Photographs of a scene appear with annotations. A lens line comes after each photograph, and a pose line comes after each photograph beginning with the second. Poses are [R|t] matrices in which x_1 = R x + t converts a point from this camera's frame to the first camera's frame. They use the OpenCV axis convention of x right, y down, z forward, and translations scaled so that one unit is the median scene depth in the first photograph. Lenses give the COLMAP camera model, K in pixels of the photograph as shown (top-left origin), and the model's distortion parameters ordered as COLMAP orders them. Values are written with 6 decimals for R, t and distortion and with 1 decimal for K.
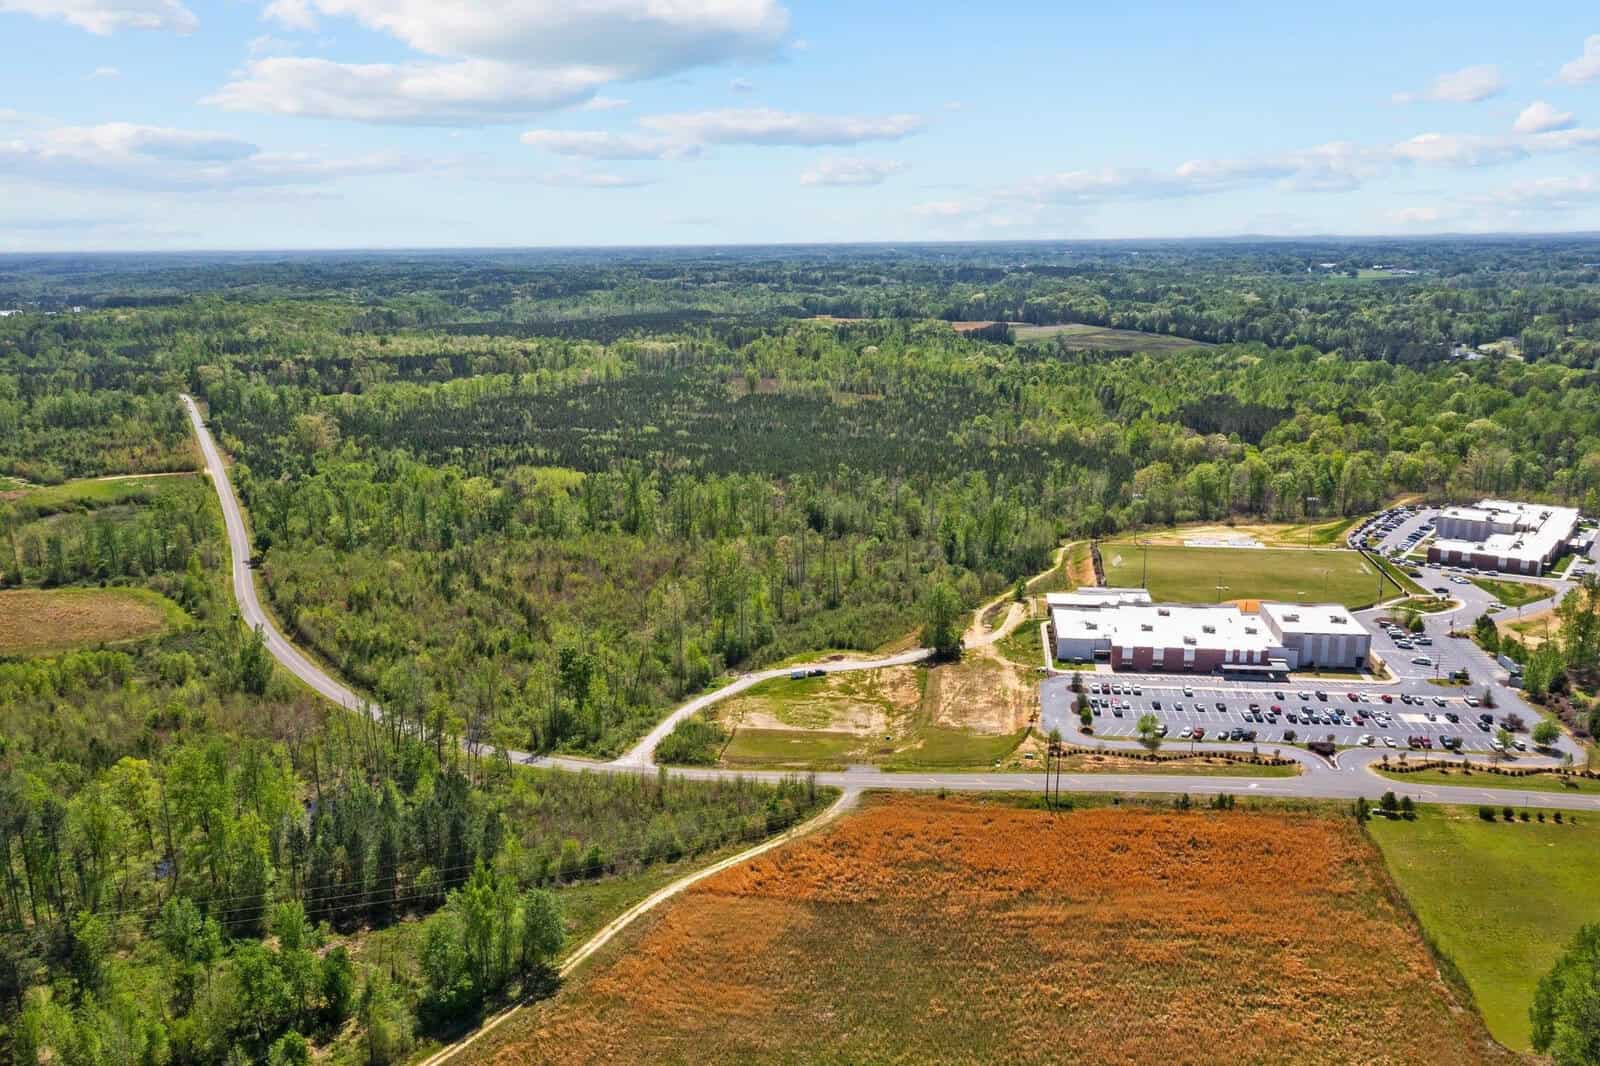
lens RADIAL K [[1278.9, 0, 808.6], [0, 1278.9, 526.9], [0, 0, 1]] dist [-0.007884, 0.010896]
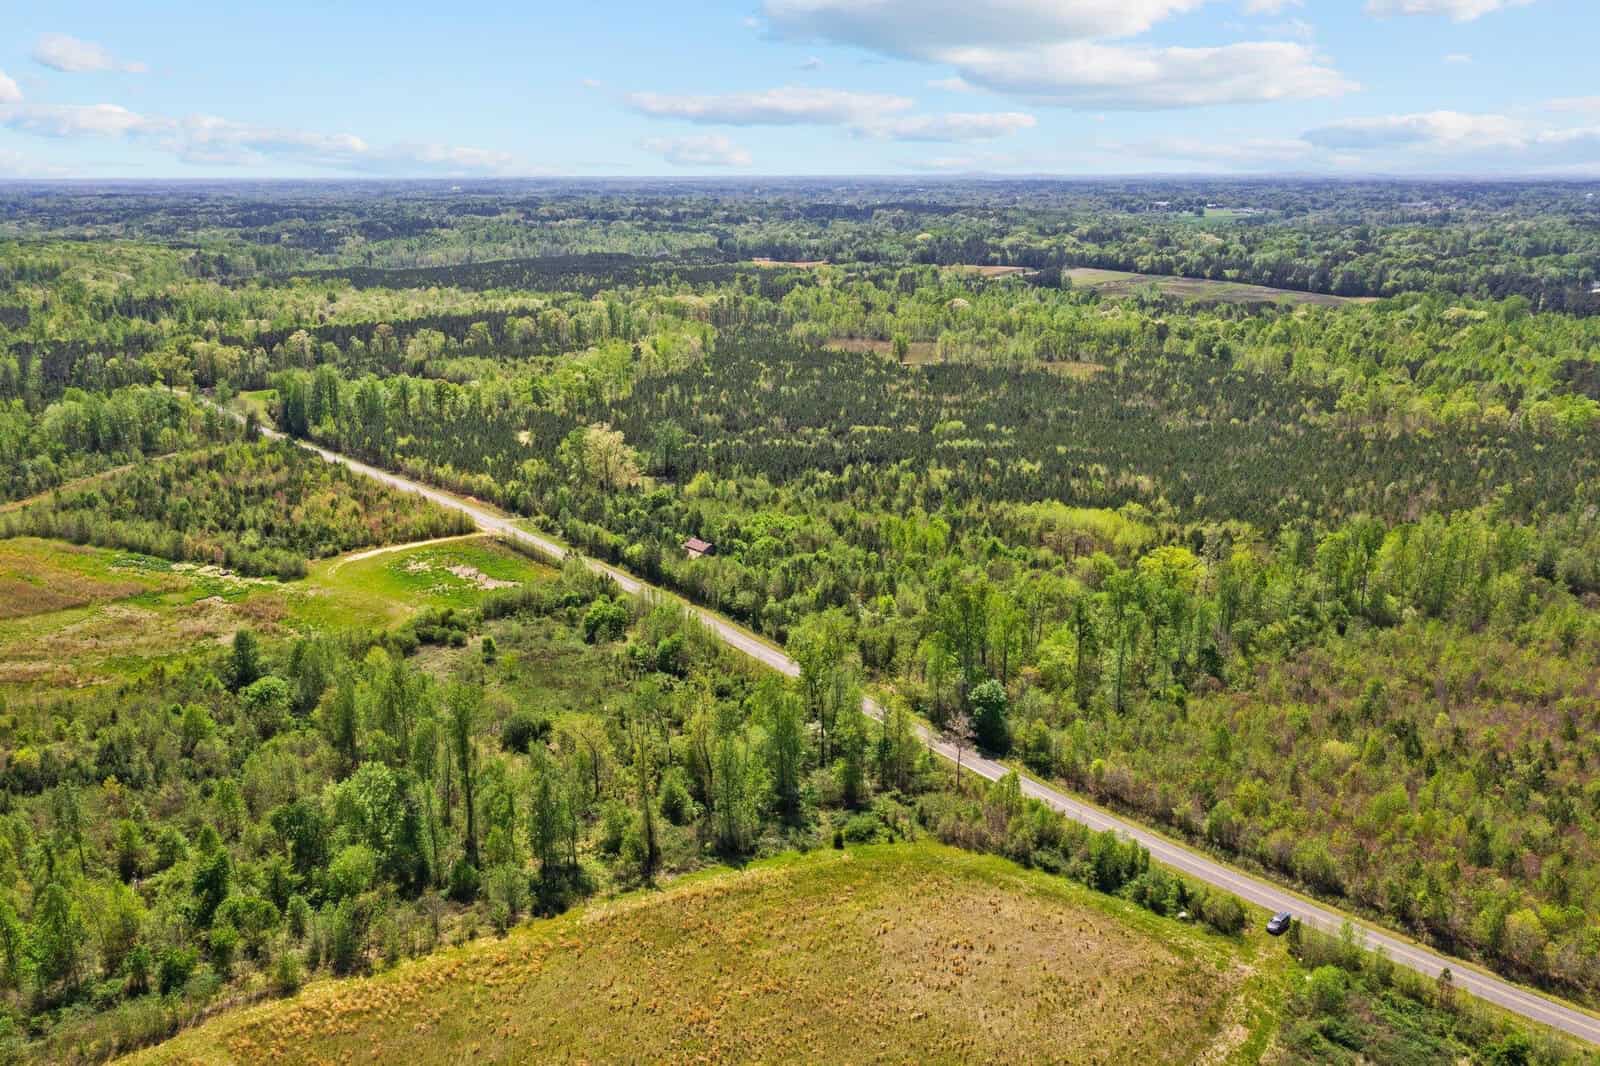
lens RADIAL K [[1278.9, 0, 808.6], [0, 1278.9, 526.9], [0, 0, 1]] dist [-0.007884, 0.010896]
pose [[0.972118, -0.051437, 0.228782, -0.360772], [0.040322, 0.997780, 0.053000, -0.056437], [-0.231001, -0.042298, 0.972034, 0.277412]]
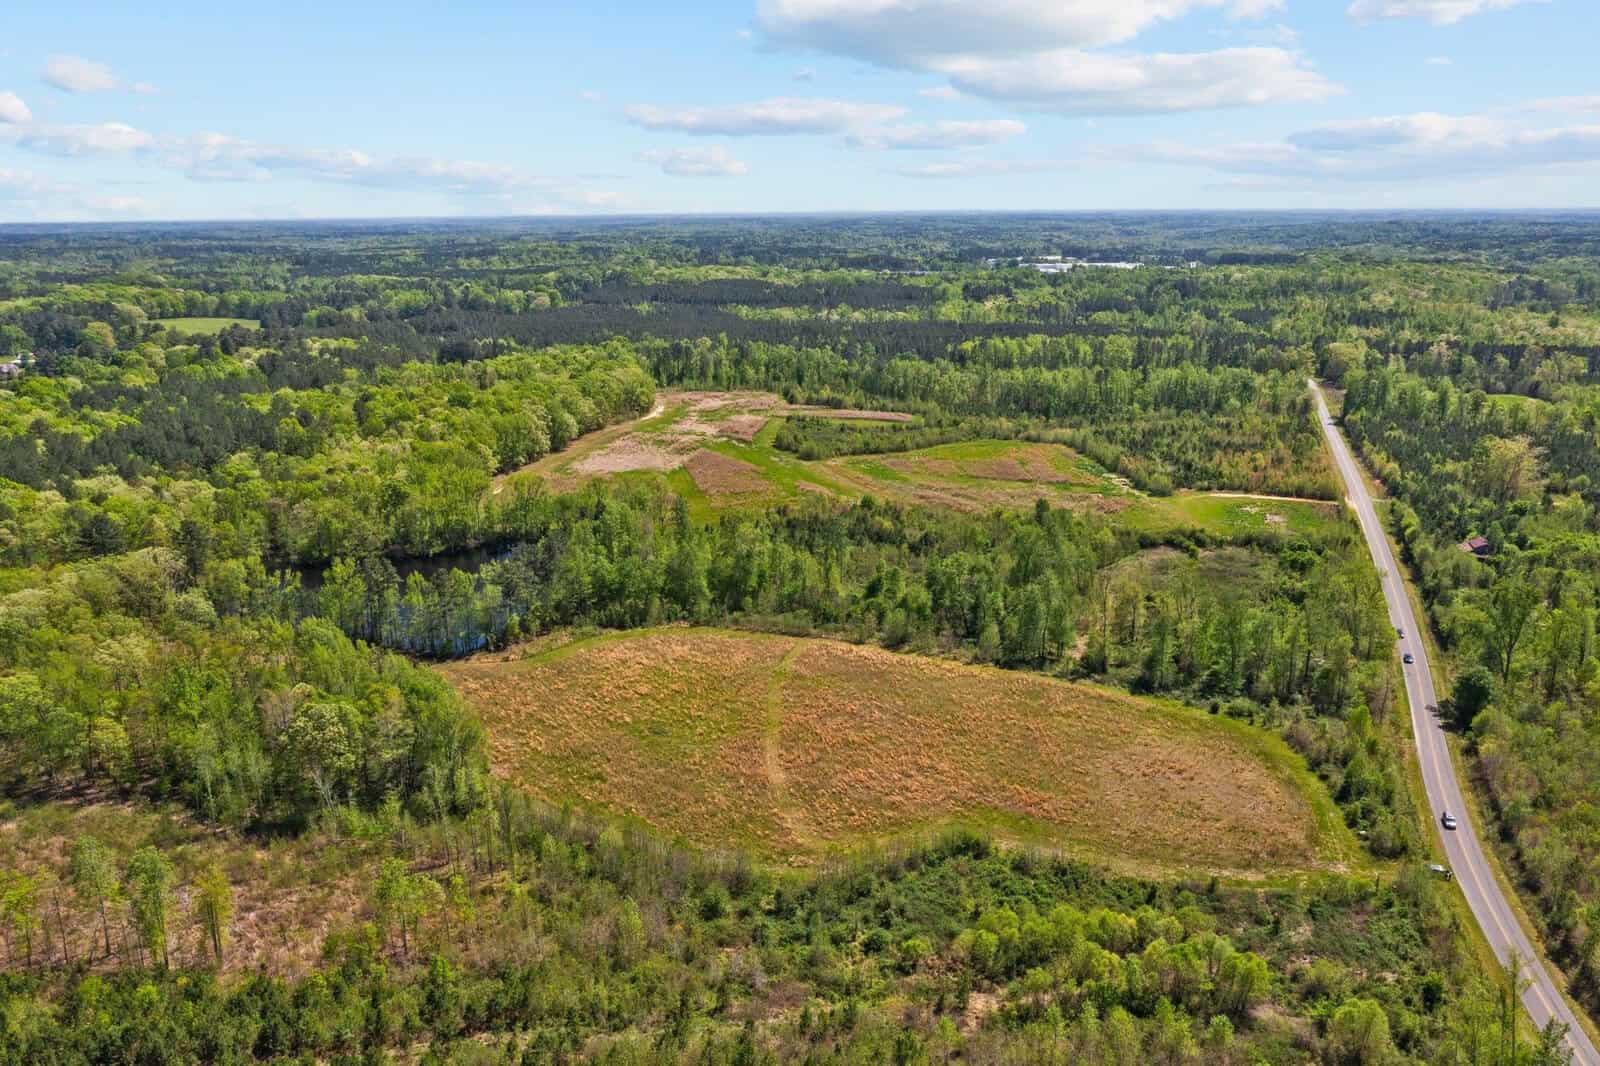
lens RADIAL K [[1278.9, 0, 808.6], [0, 1278.9, 526.9], [0, 0, 1]] dist [-0.007884, 0.010896]
pose [[0.701011, 0.177045, -0.690825, -0.141908], [-0.155596, 0.983327, 0.094118, -0.039517], [0.695970, 0.041512, 0.716870, 0.207985]]
